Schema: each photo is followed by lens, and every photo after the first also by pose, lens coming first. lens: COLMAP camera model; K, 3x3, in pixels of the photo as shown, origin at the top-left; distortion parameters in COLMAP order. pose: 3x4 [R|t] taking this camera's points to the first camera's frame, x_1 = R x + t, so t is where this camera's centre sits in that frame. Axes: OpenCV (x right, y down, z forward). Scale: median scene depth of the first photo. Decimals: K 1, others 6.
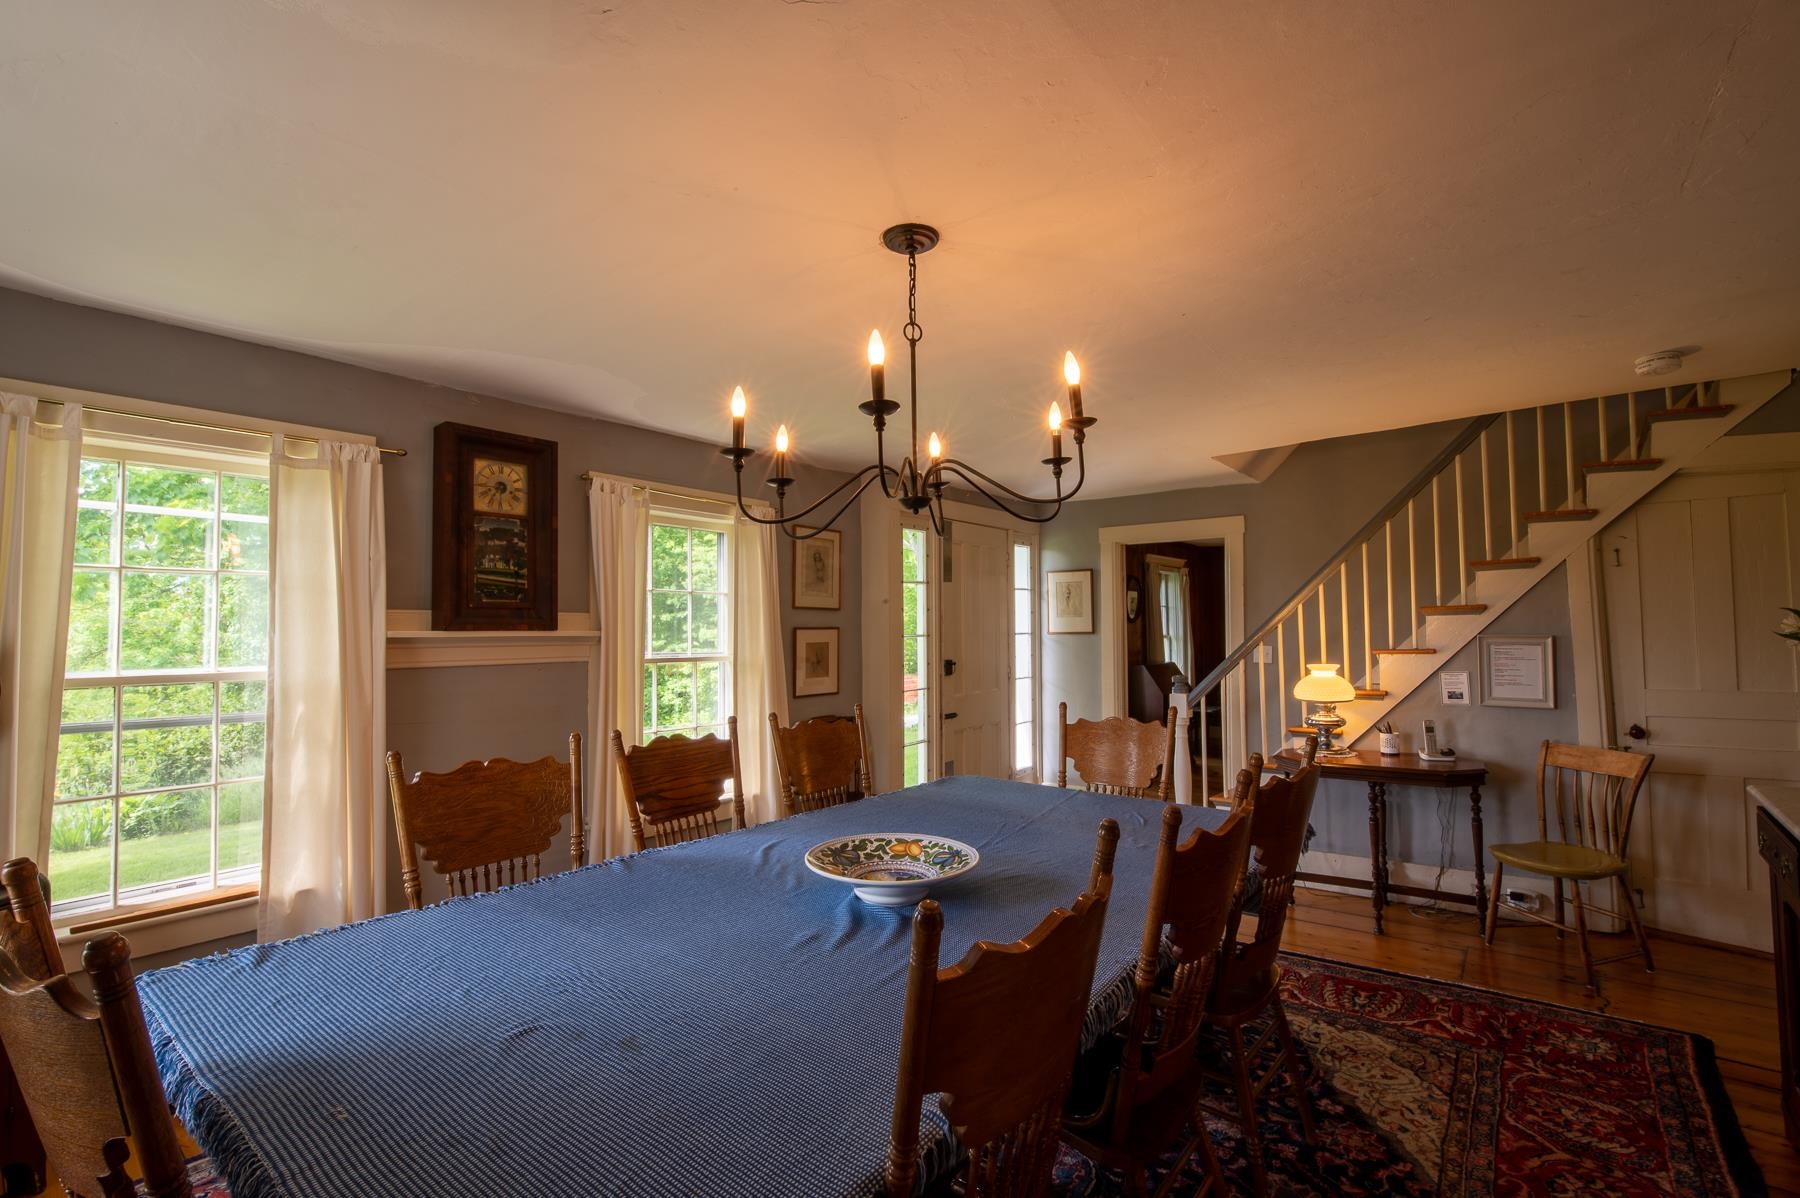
lens RADIAL K [[798.3, 0, 905.1], [0, 798.3, 595.5], [0, 0, 1]] dist [-0.015471, -0.000700]
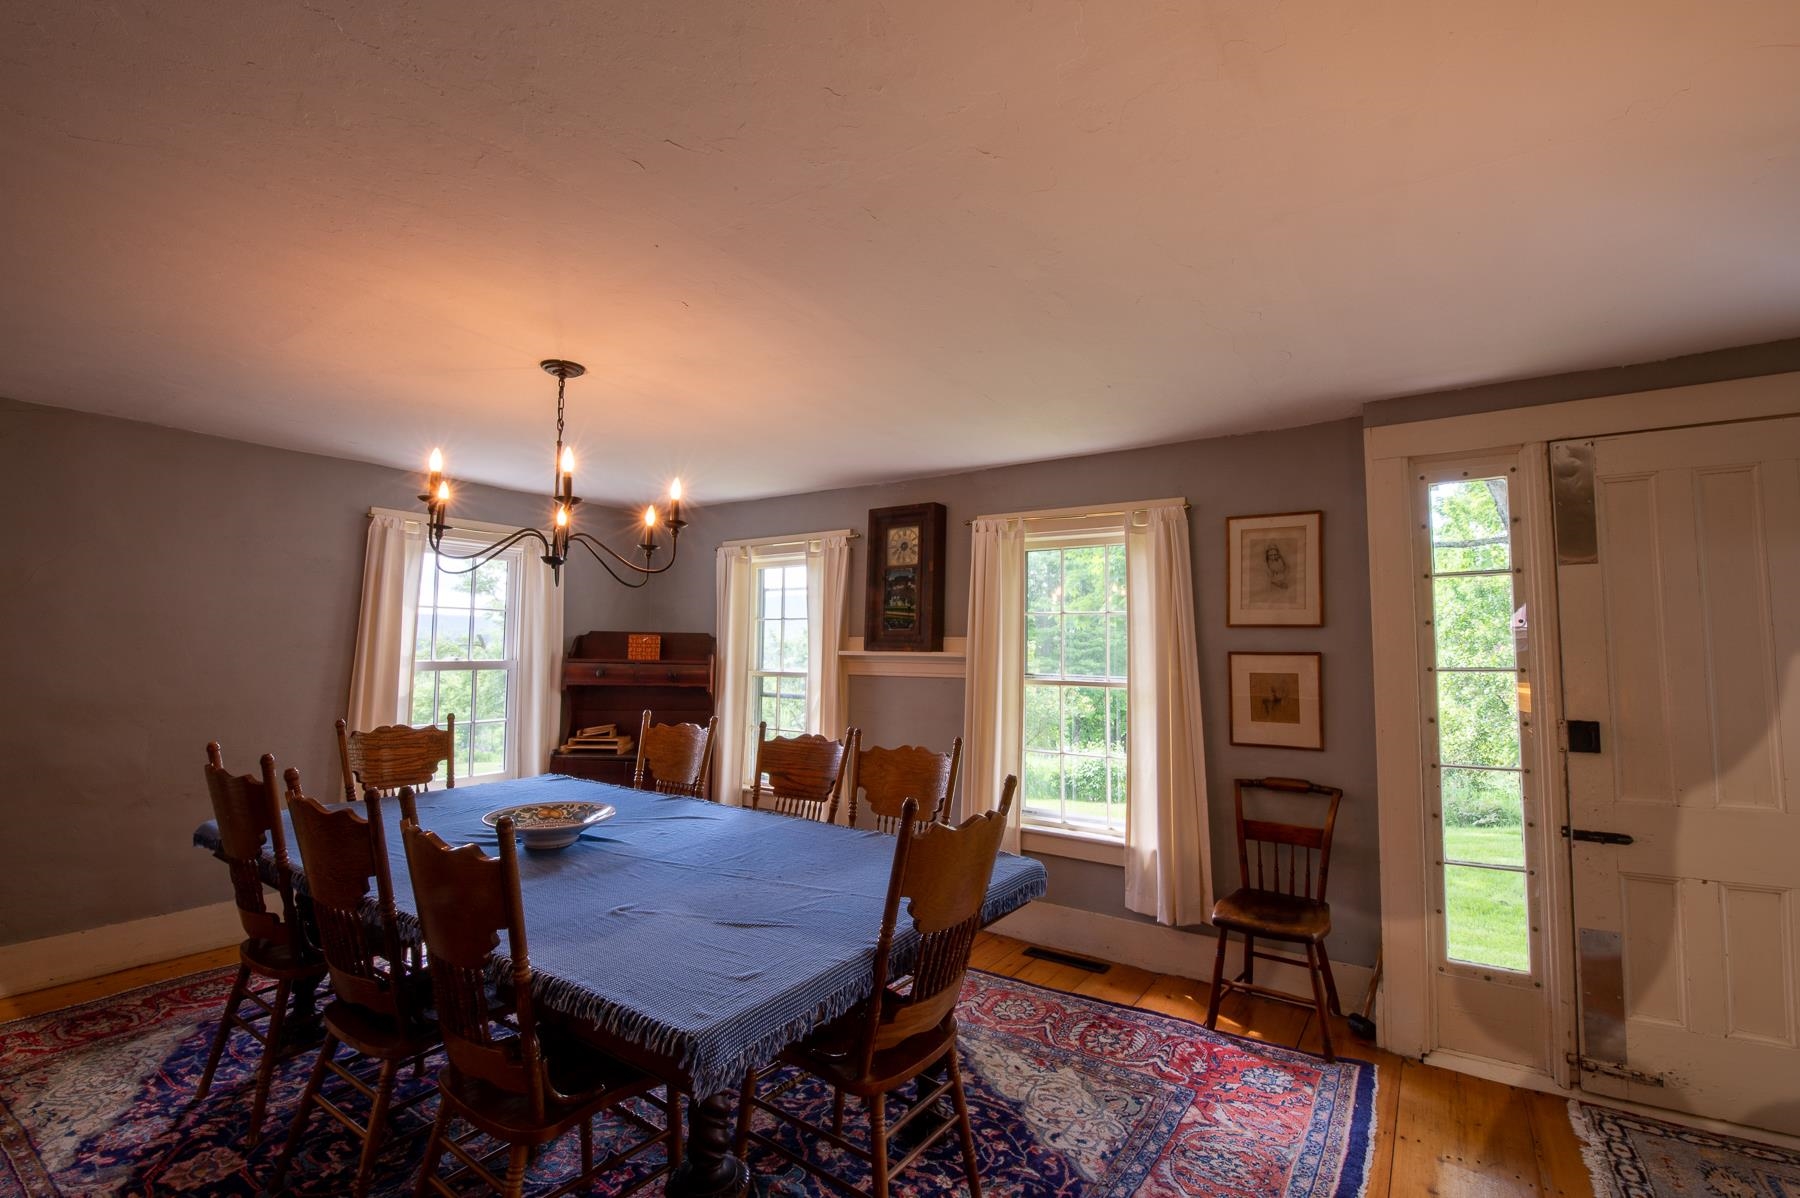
lens RADIAL K [[798.3, 0, 902.3], [0, 798.3, 588.3], [0, 0, 1]] dist [-0.015471, -0.000700]
pose [[0.072101, -0.070176, -0.994925, 0.831021], [0.033372, 0.997133, -0.067914, 0.028256], [0.996839, -0.028306, 0.074236, 0.876540]]
